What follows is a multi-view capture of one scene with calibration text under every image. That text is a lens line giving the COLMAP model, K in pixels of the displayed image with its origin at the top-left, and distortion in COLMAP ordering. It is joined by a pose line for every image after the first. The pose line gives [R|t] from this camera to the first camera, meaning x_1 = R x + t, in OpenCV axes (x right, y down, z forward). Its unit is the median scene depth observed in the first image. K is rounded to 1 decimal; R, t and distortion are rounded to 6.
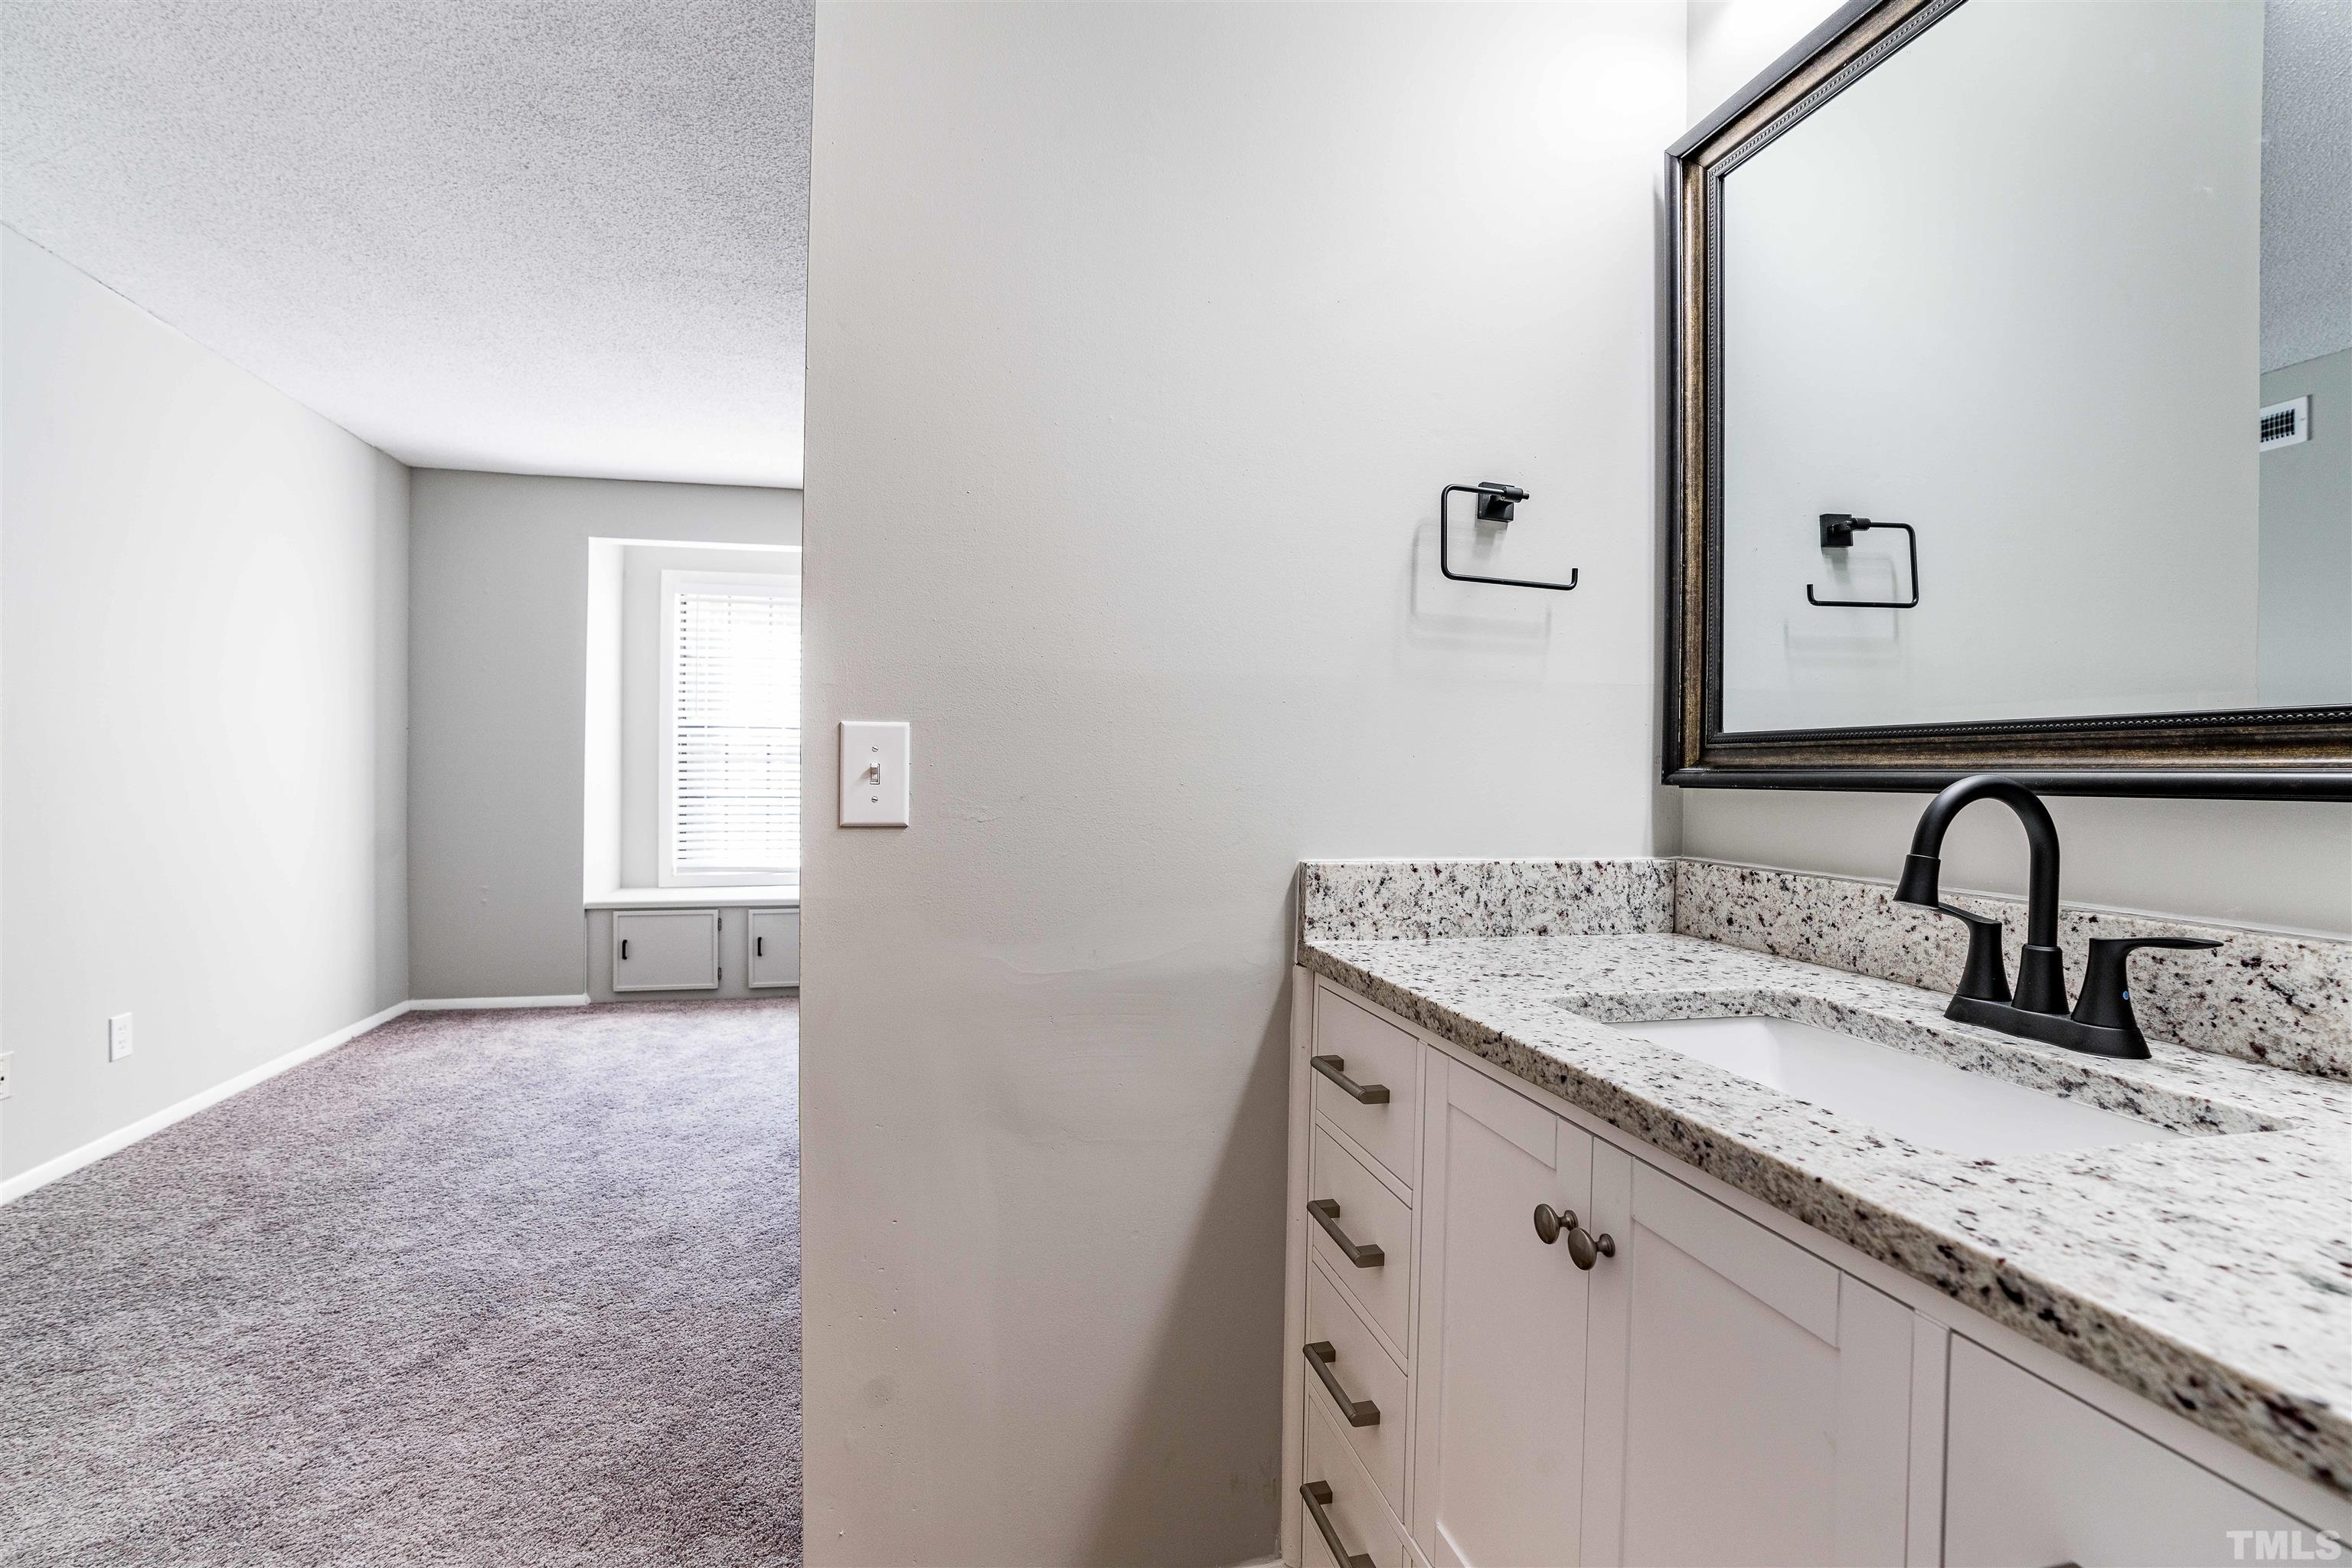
lens RADIAL K [[1076.3, 0, 1171.2], [0, 1076.3, 782.4], [0, 0, 1]] dist [-0.044114, 0.021344]
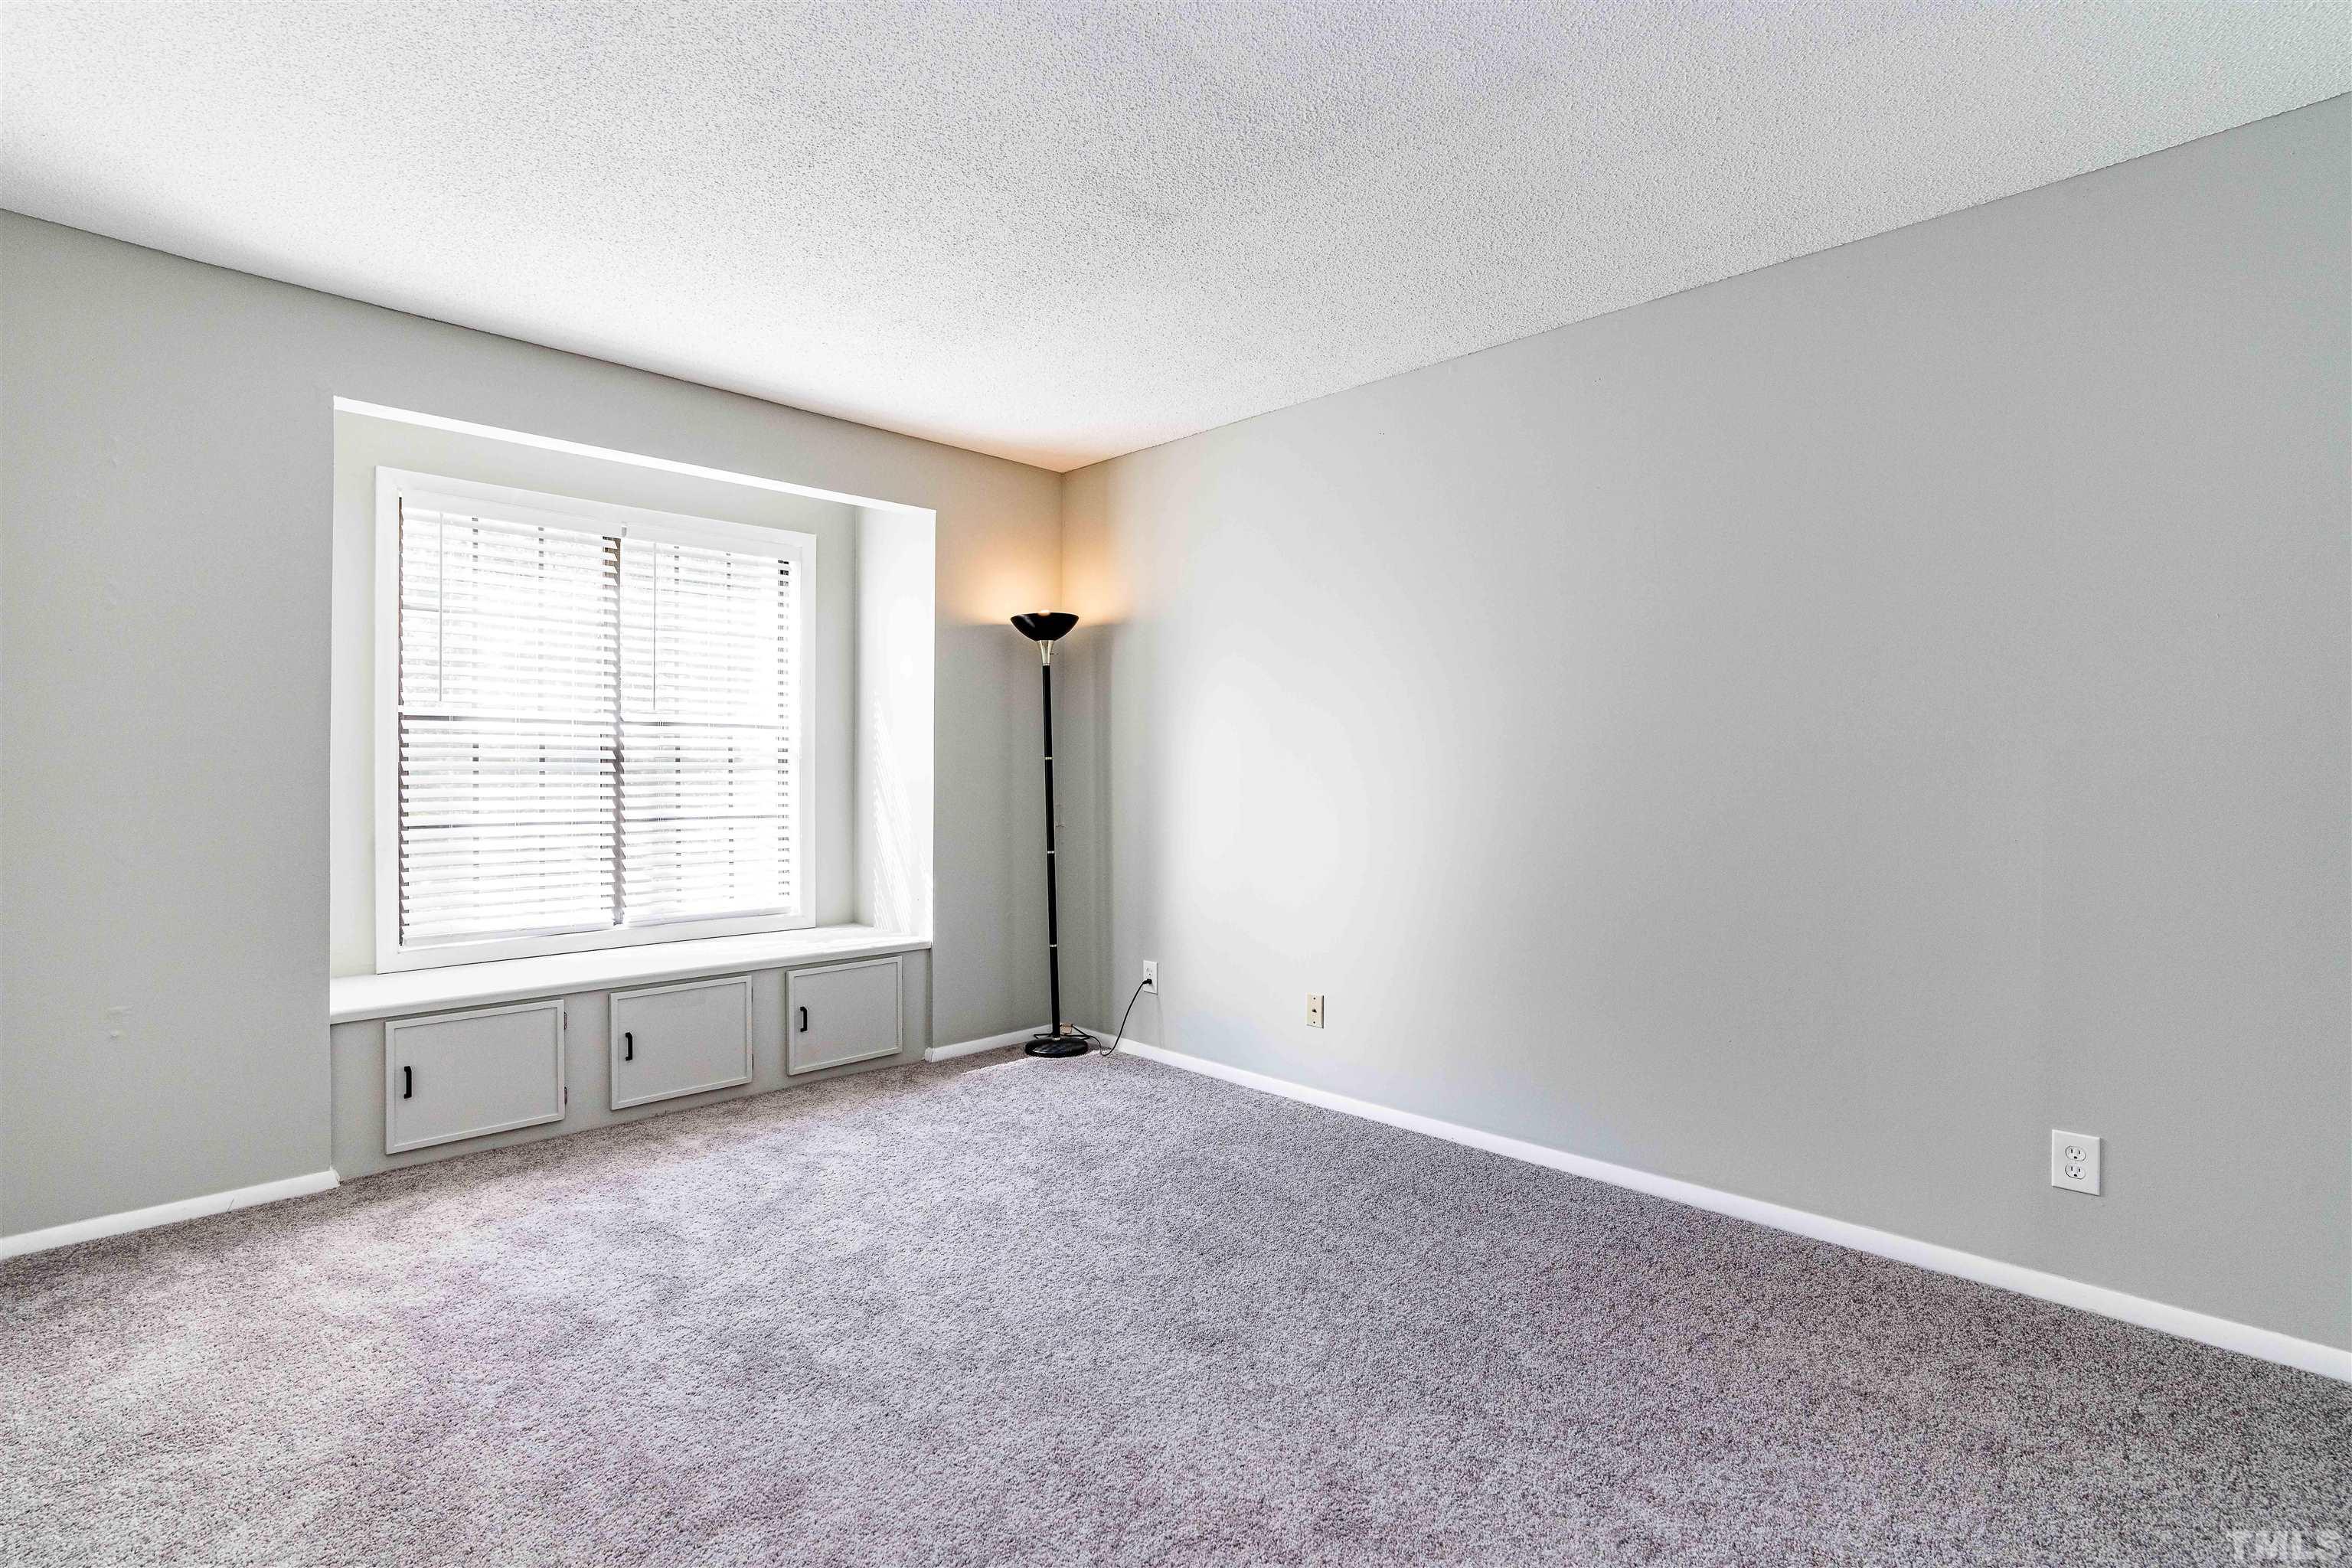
lens RADIAL K [[1086.4, 0, 1171.4], [0, 1086.4, 780.4], [0, 0, 1]] dist [-0.046181, 0.024646]
pose [[0.849655, -0.006745, 0.527296, -0.554872], [0.005714, 0.999977, 0.003584, -0.019025], [-0.527308, -0.000032, 0.849674, 0.297890]]
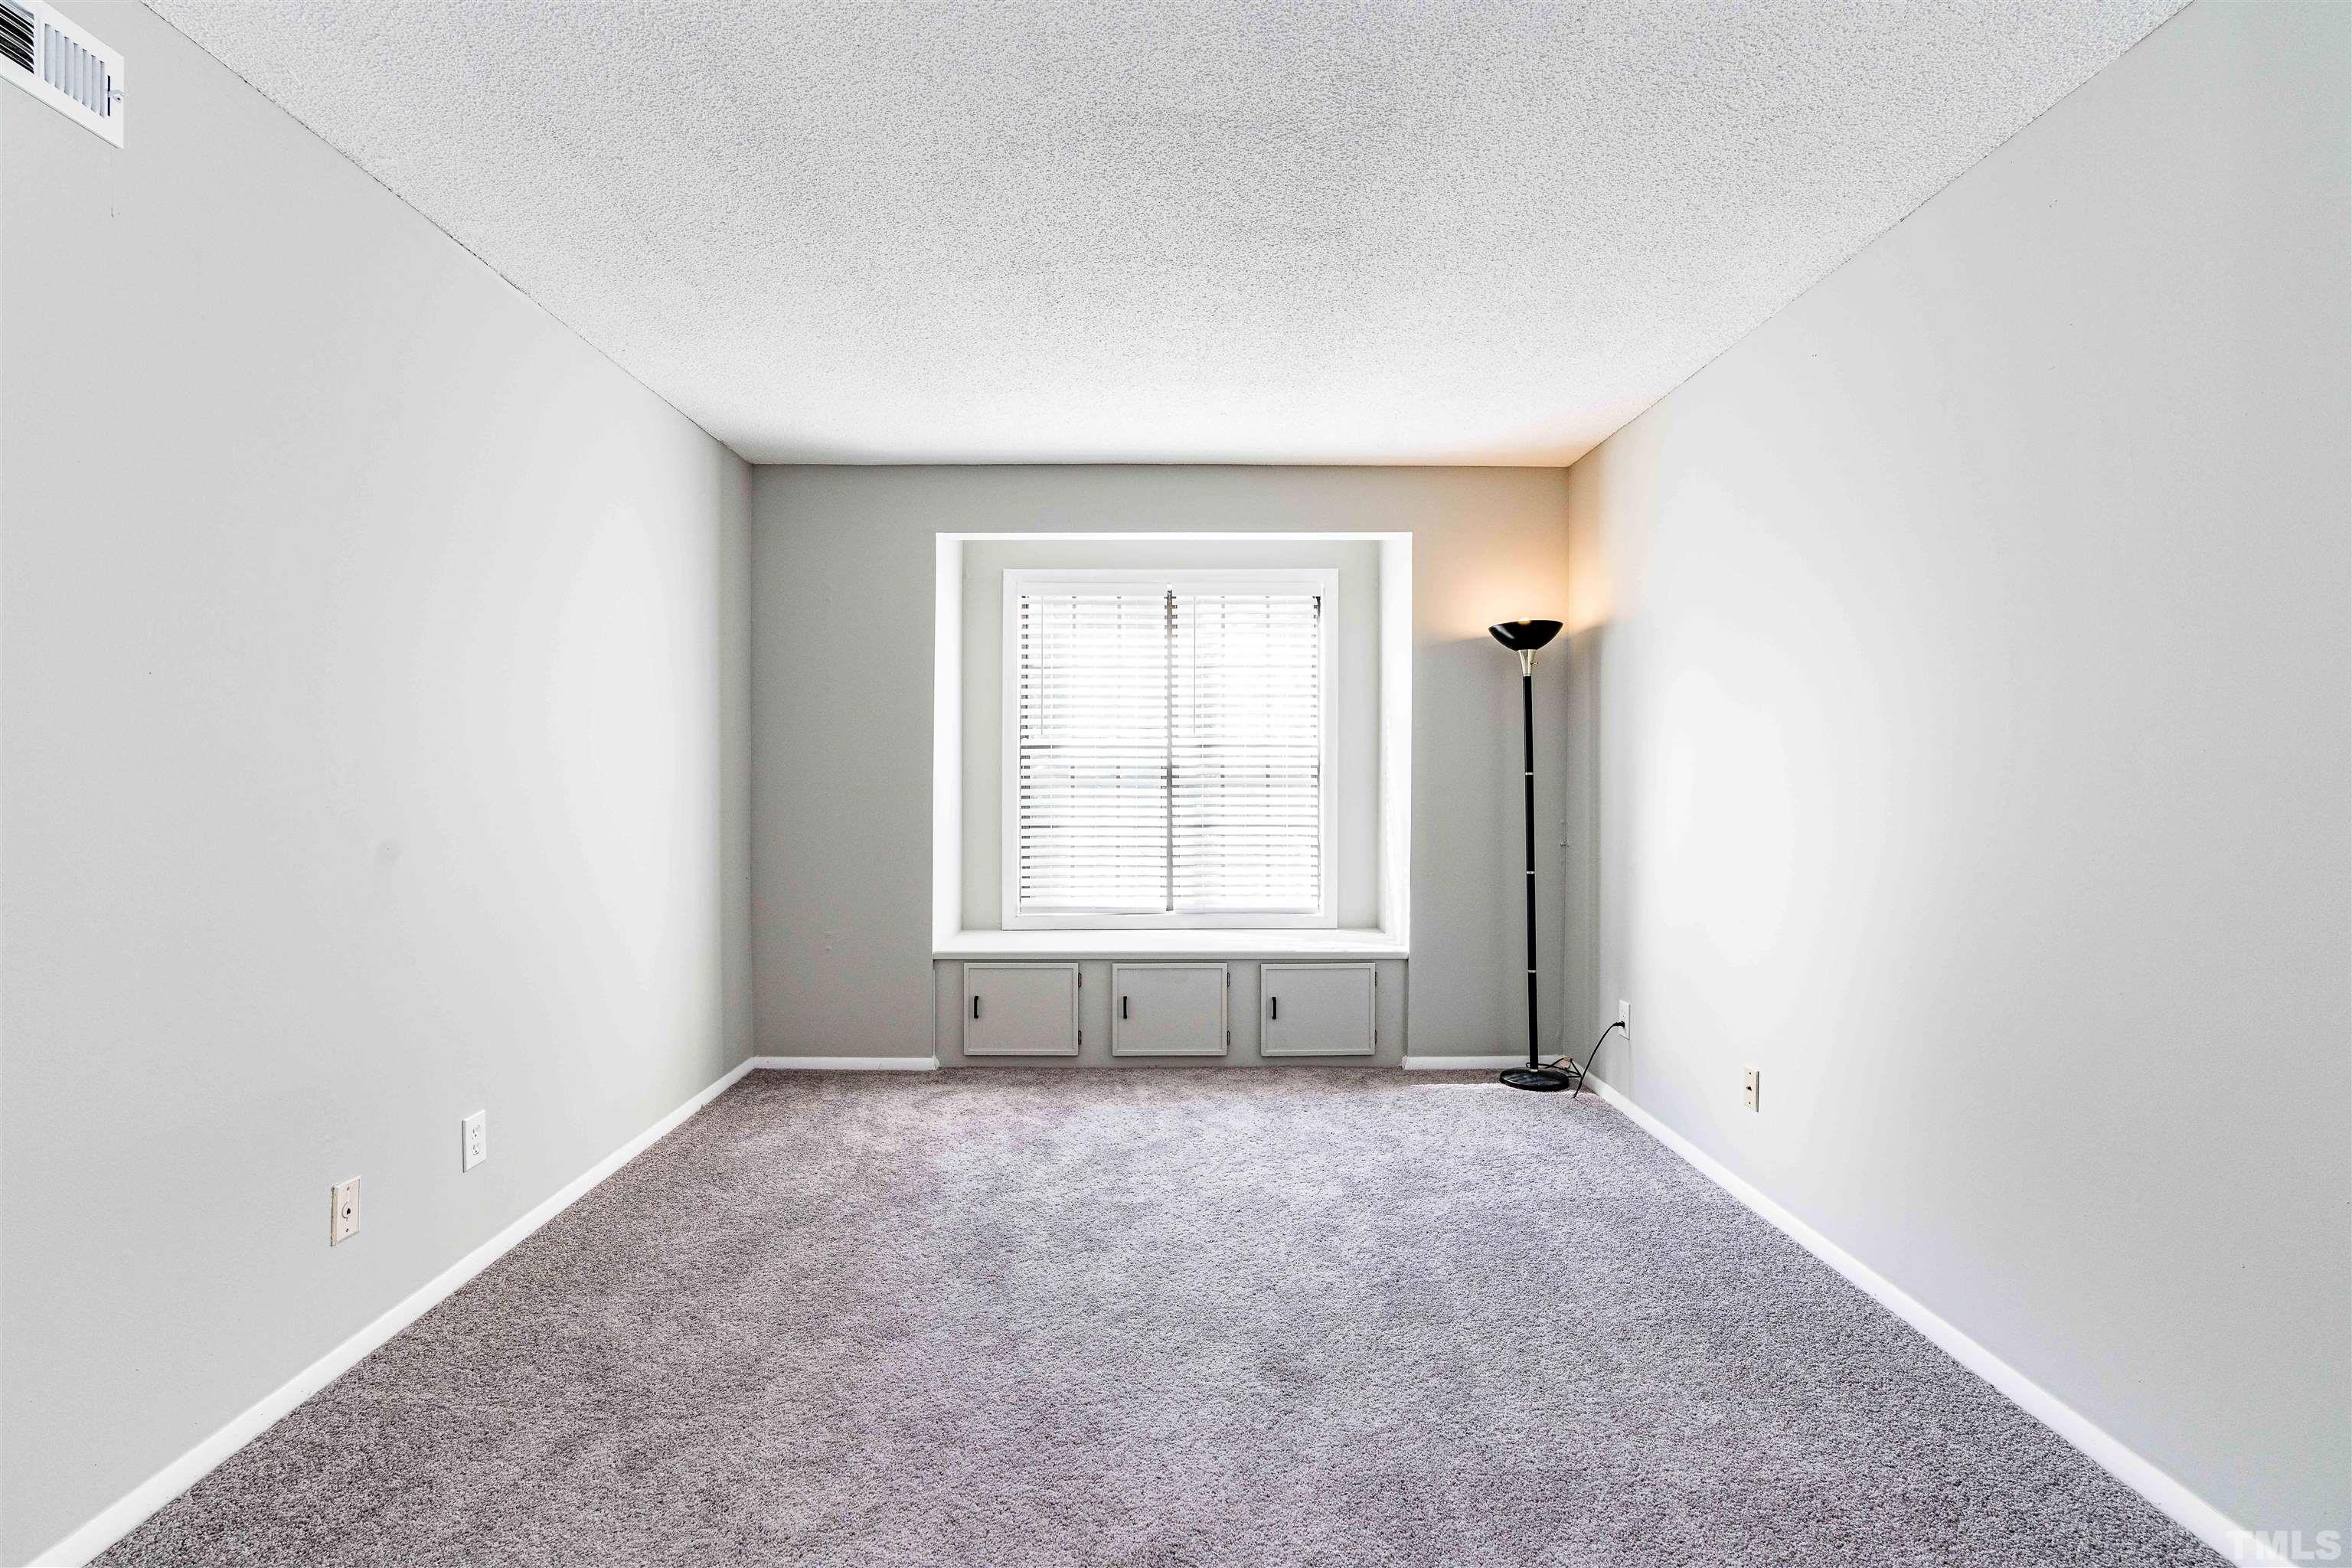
lens RADIAL K [[1071.4, 0, 1173.7], [0, 1071.4, 788.4], [0, 0, 1]] dist [-0.050567, 0.025763]
pose [[0.976246, -0.001239, -0.216663, -0.201583], [0.002206, 0.999989, 0.004222, -0.029053], [0.216655, -0.004599, 0.976237, 0.225068]]
